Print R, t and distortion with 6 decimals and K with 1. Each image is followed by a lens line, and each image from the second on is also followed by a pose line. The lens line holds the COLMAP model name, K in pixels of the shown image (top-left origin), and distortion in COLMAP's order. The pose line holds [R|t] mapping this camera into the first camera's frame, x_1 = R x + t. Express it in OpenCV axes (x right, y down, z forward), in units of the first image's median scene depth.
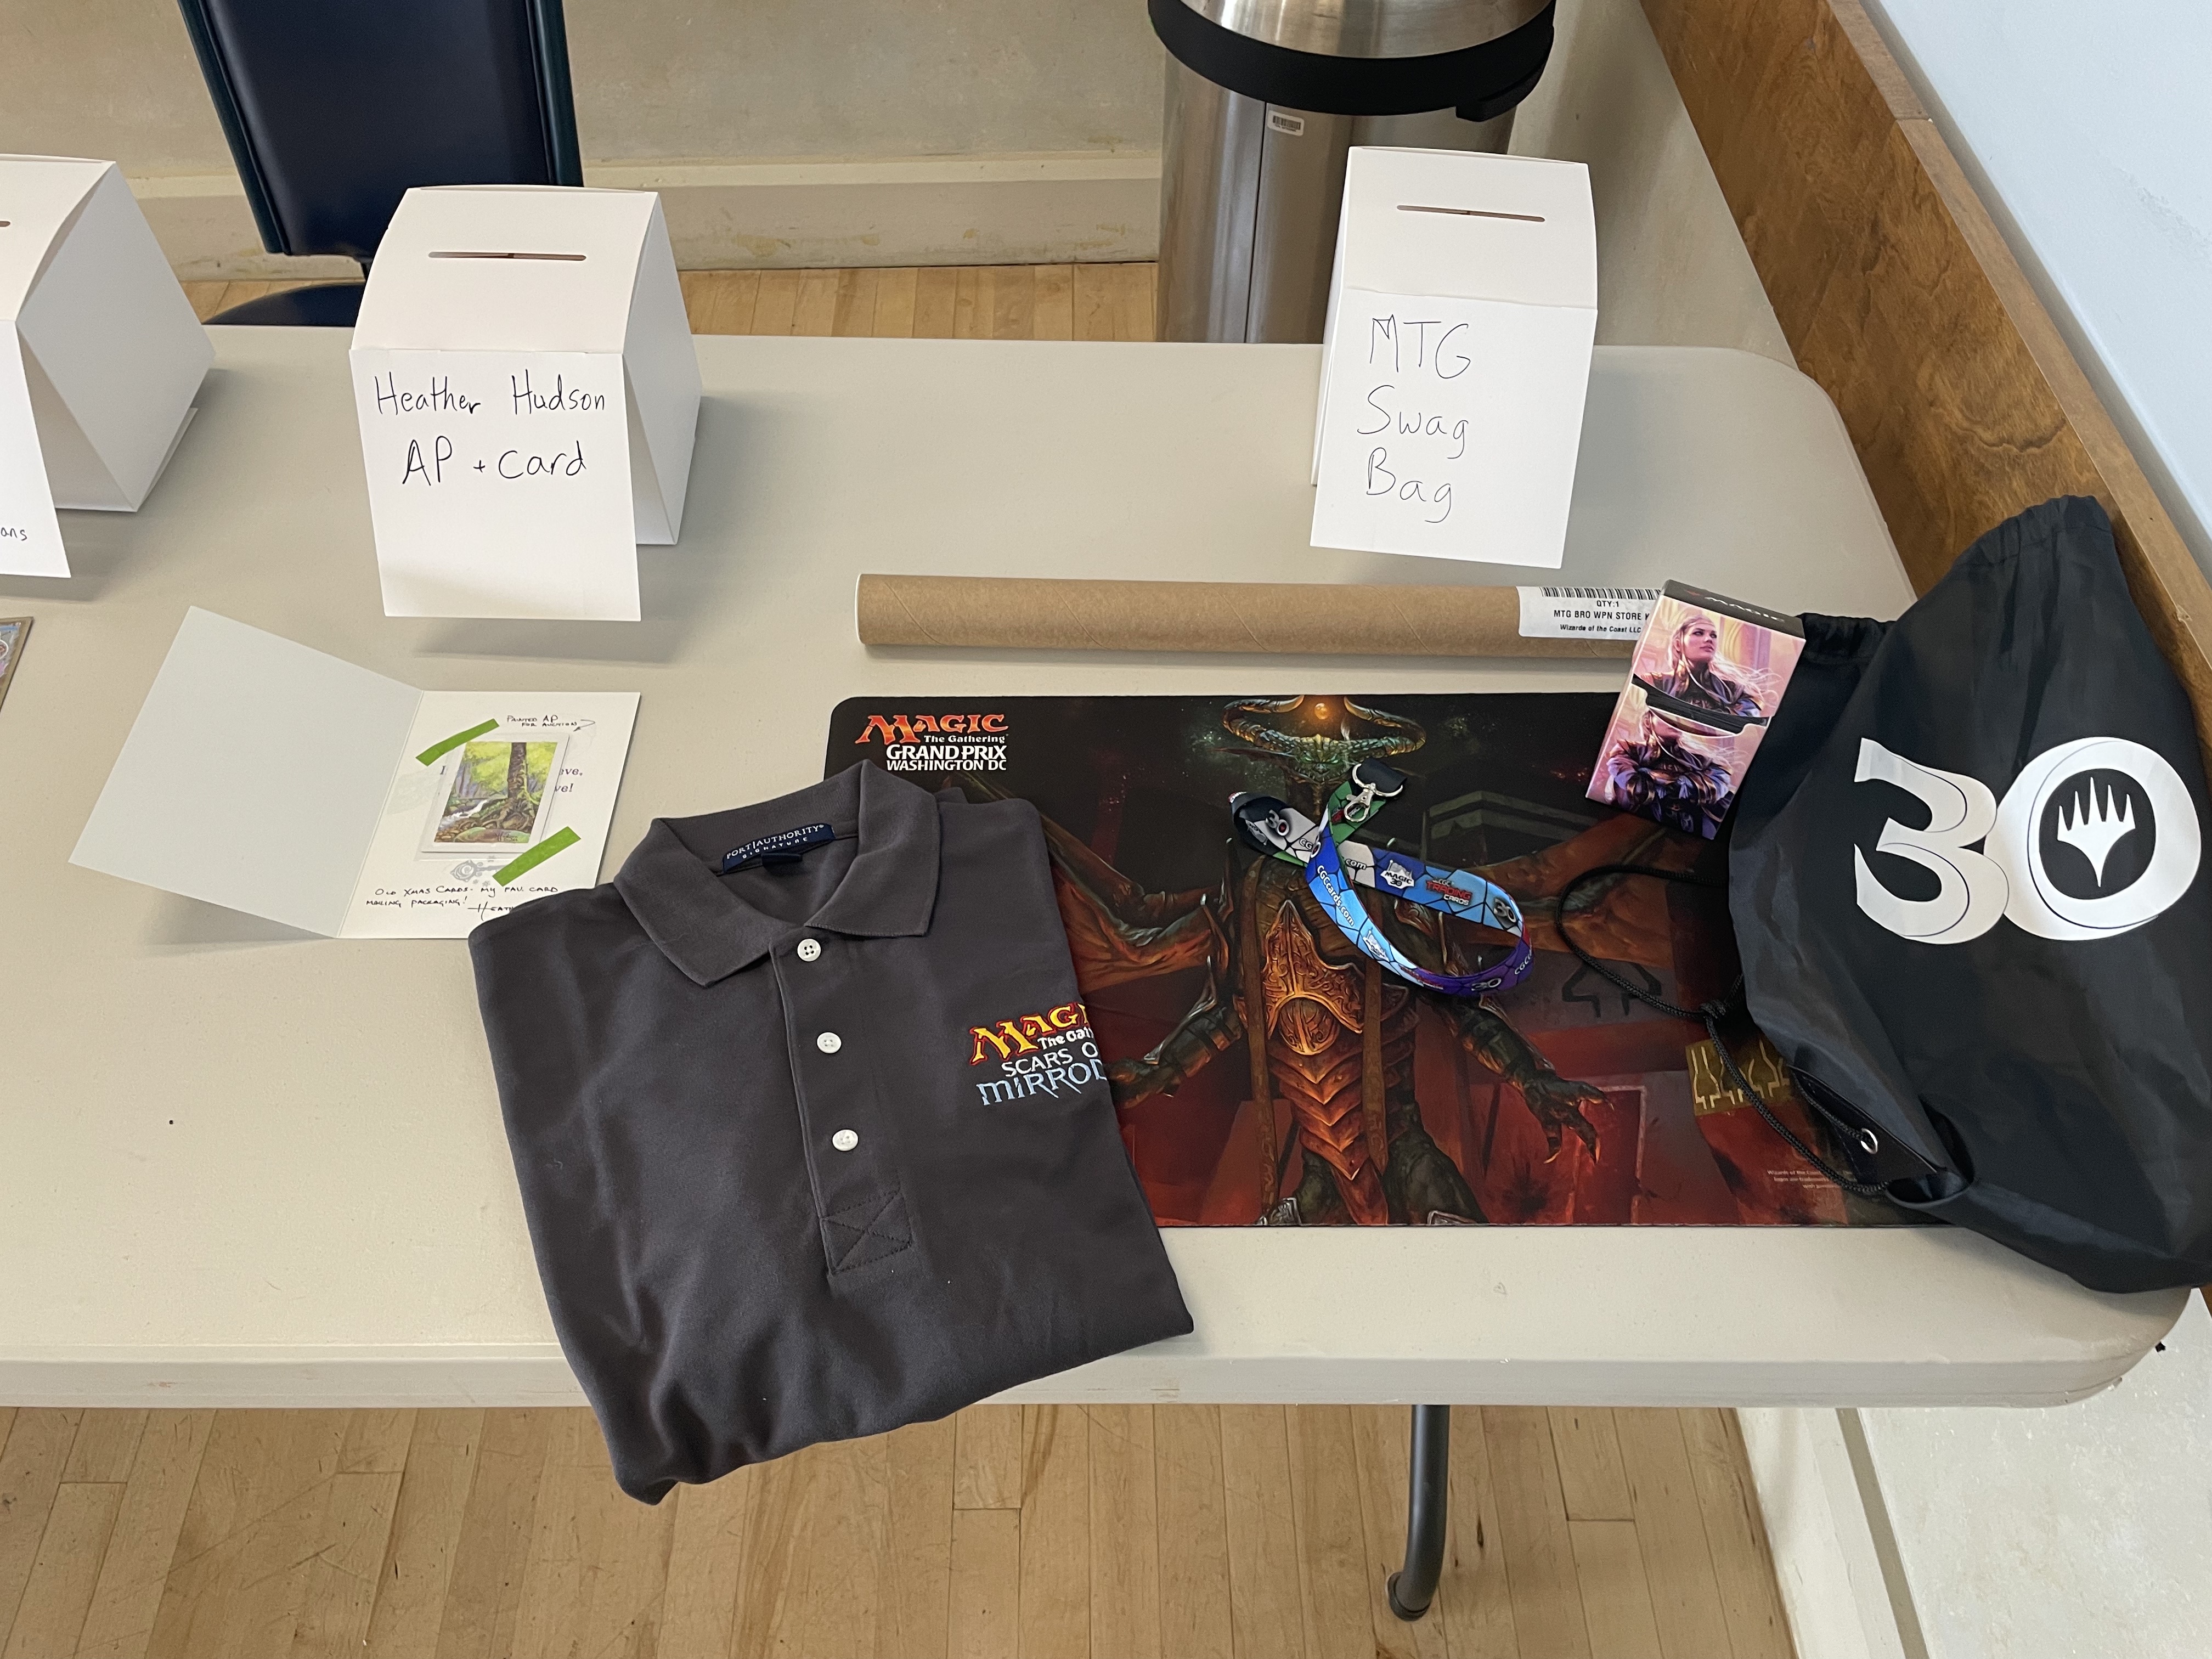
lens RADIAL K [[1671.8, 0, 1106.6], [0, 1671.8, 833.9], [0, 0, 1]] dist [0.076886, -0.104888]
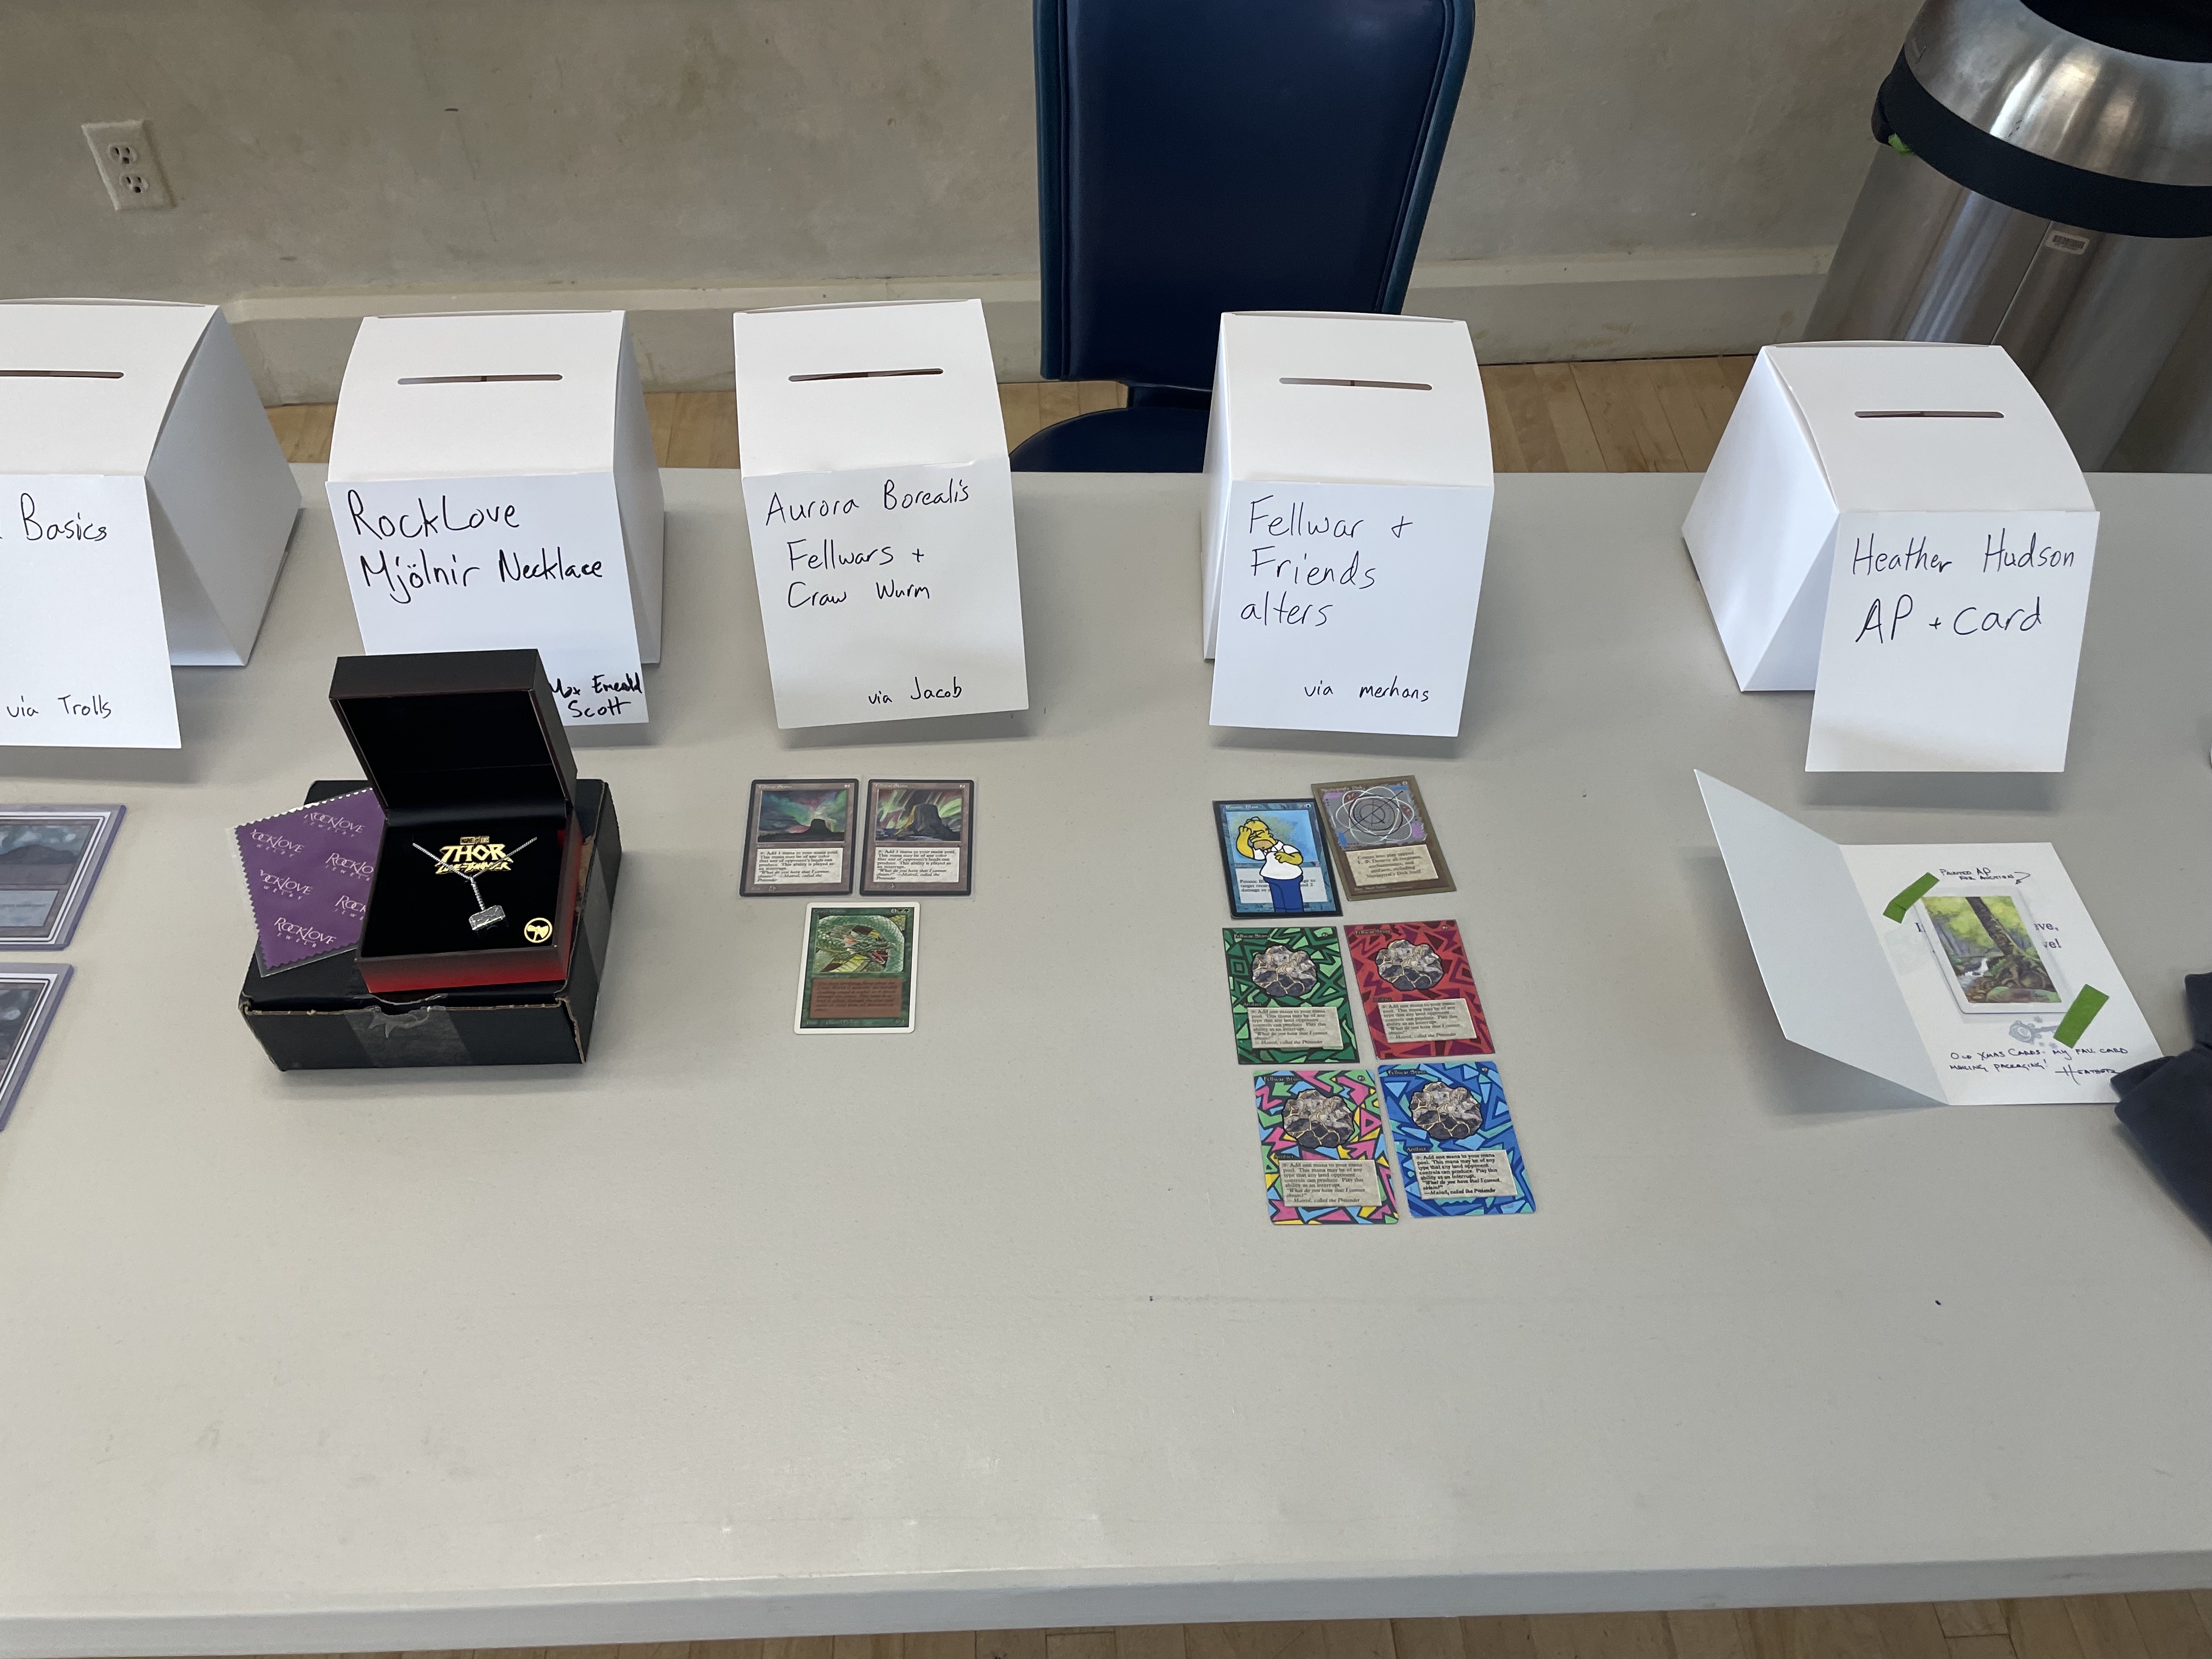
lens RADIAL K [[1671.8, 0, 1096.1], [0, 1671.8, 840.4], [0, 0, 1]] dist [0.076886, -0.104888]
pose [[0.999343, -0.016412, 0.032327, -0.911440], [0.017420, 0.999364, -0.031131, -0.066384], [-0.031796, 0.031674, 0.998992, 0.014048]]
